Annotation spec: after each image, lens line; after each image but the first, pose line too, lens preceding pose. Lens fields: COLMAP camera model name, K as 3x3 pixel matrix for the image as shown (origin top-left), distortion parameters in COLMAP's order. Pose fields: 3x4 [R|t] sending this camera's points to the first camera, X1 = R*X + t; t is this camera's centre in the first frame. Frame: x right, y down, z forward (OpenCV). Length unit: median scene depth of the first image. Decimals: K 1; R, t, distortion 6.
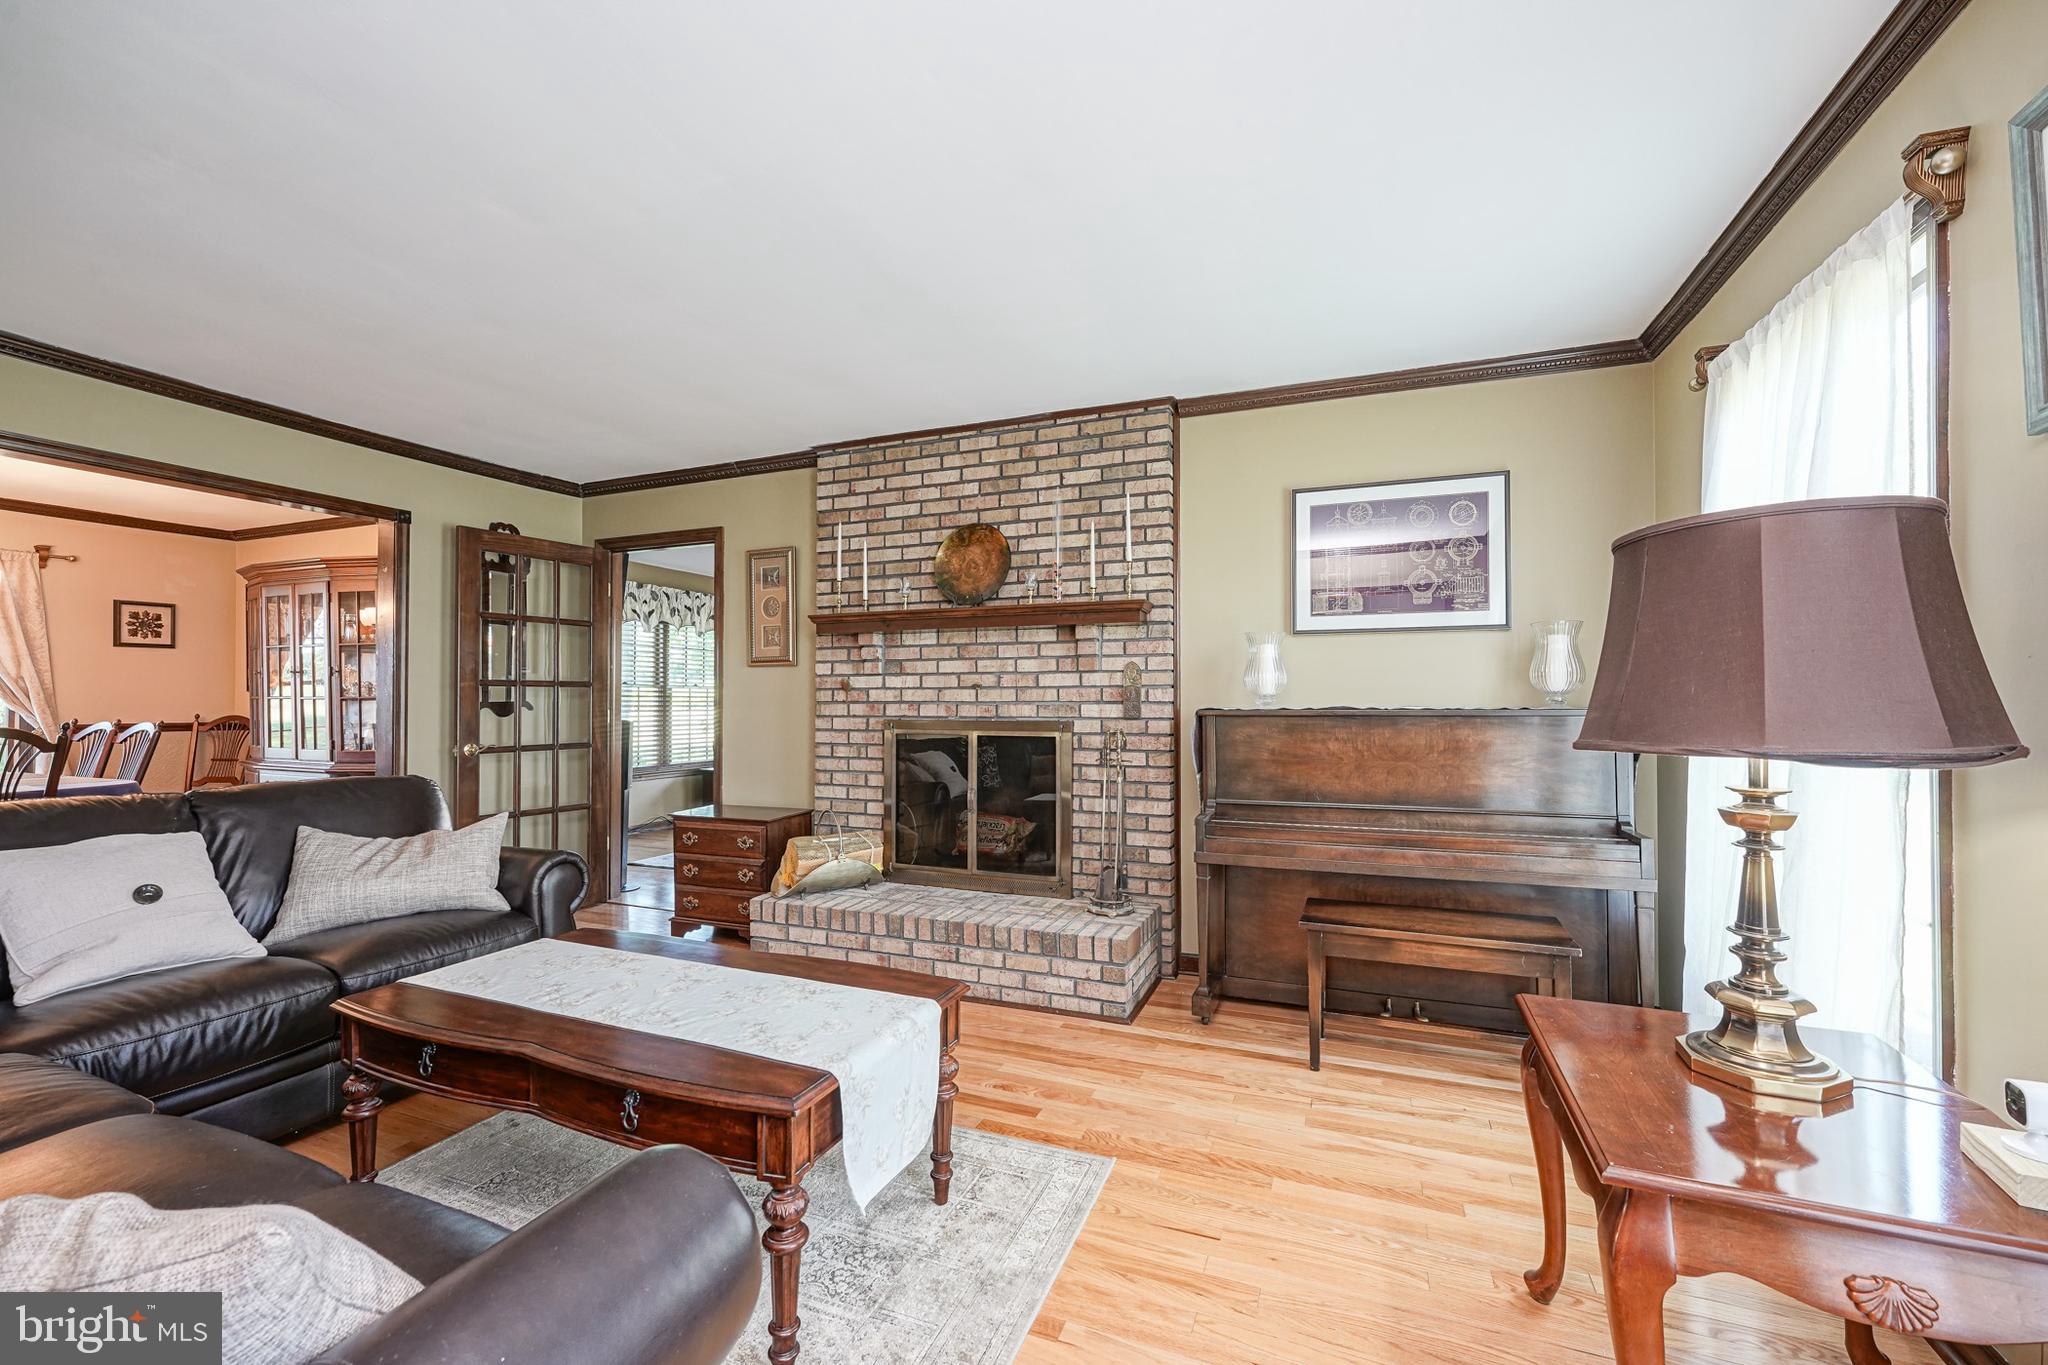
lens RADIAL K [[835.4, 0, 1016.4], [0, 835.4, 692.0], [0, 0, 1]] dist [-0.000397, 0.000276]
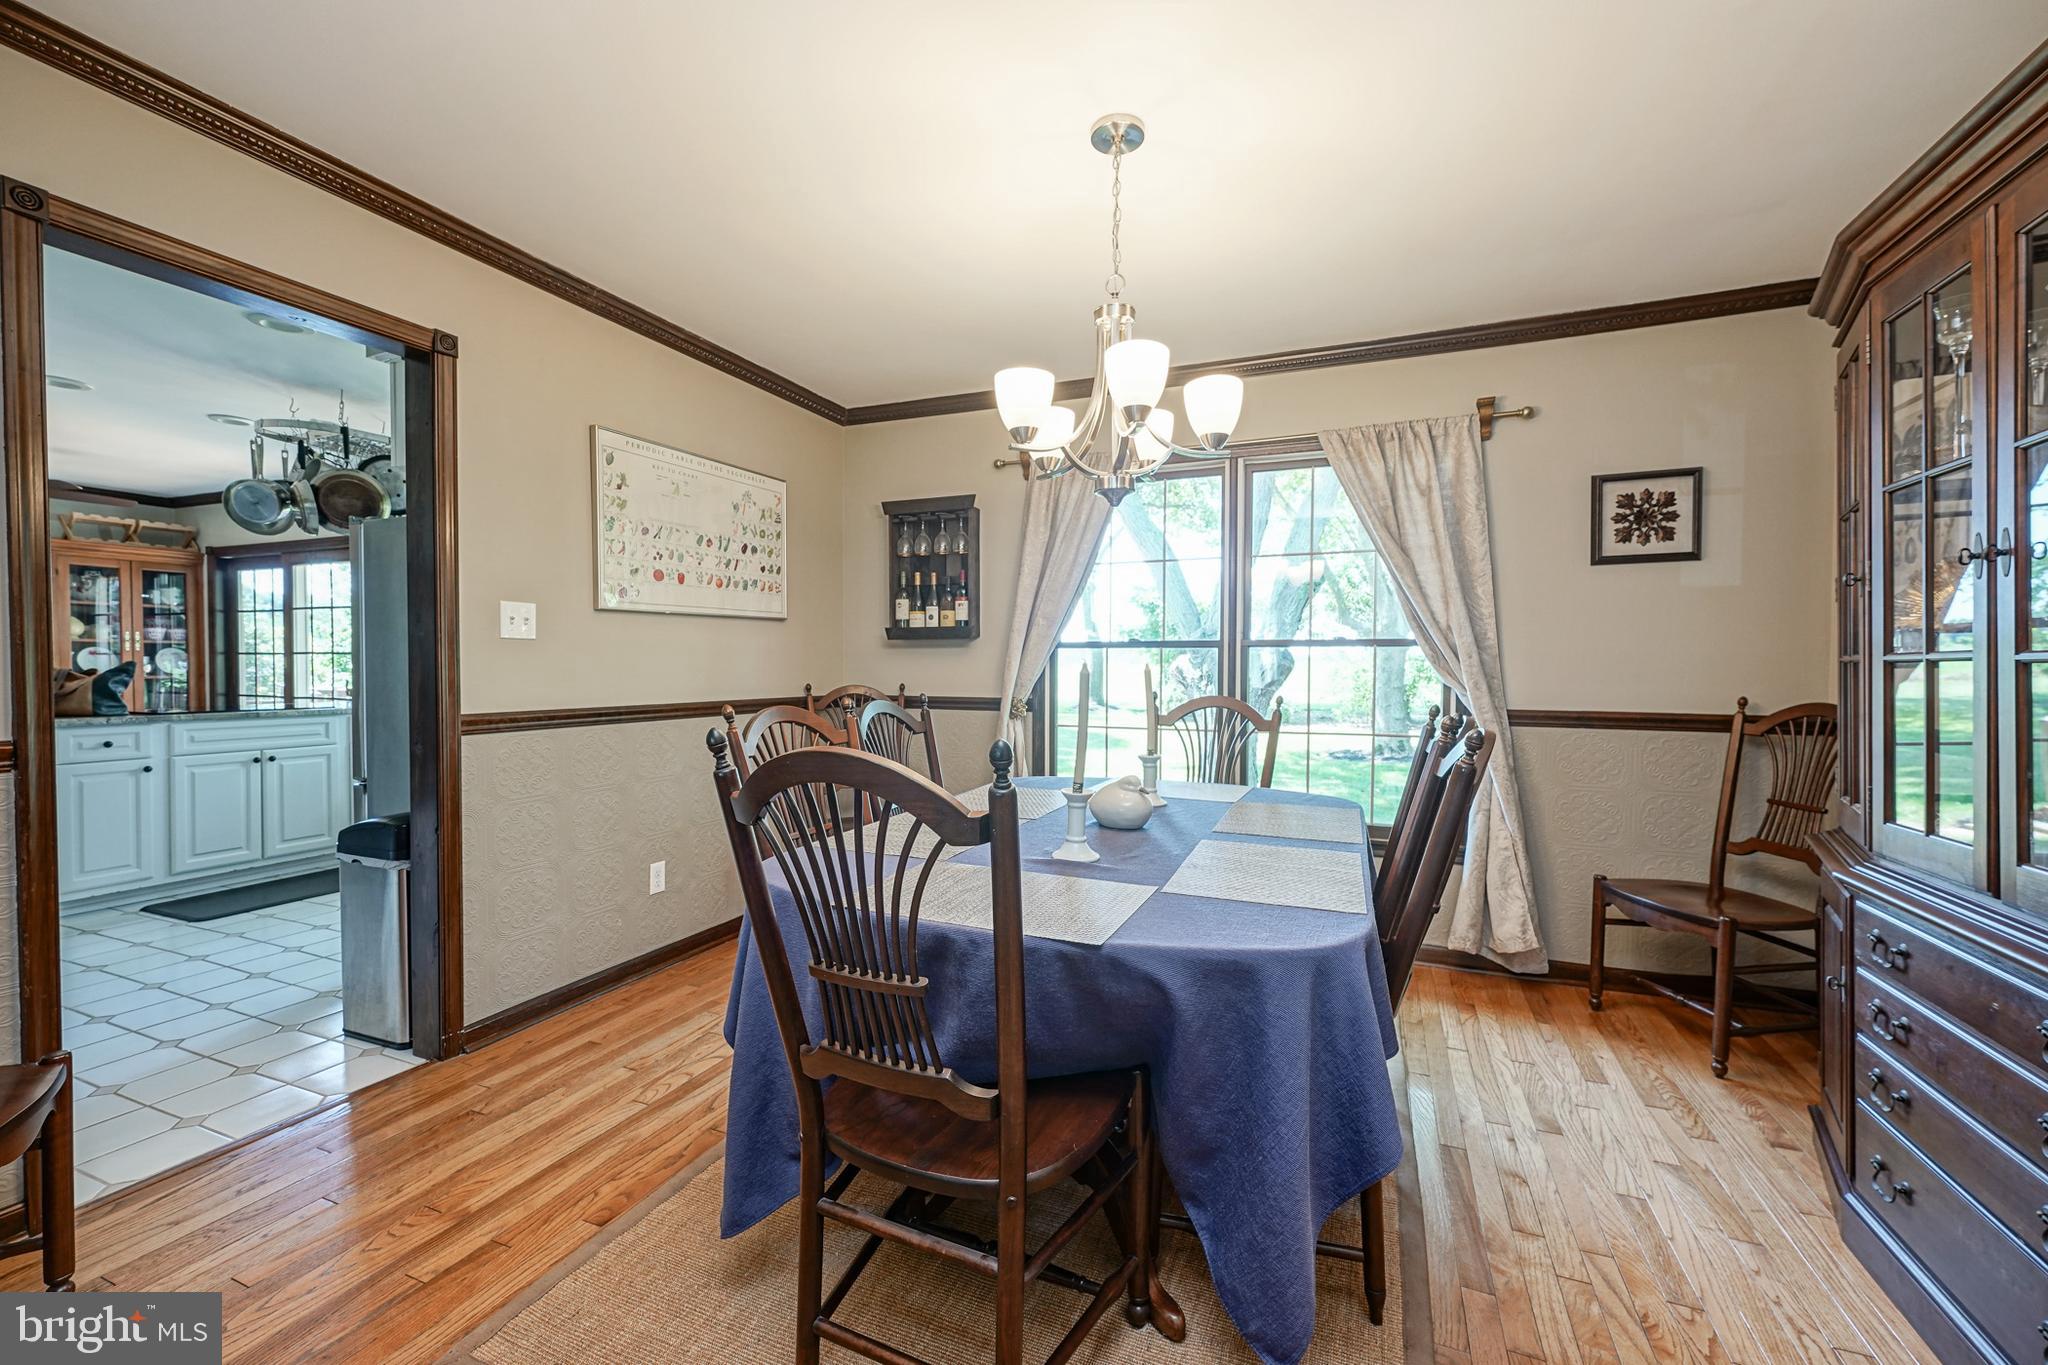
lens RADIAL K [[822.7, 0, 1035.3], [0, 822.7, 684.4], [0, 0, 1]] dist [-0.001307, -0.000173]
pose [[-0.010592, 0.021667, -0.999709, -0.837265], [0.008612, 0.999730, 0.021576, 0.010141], [0.999907, -0.008381, -0.010775, 0.985206]]
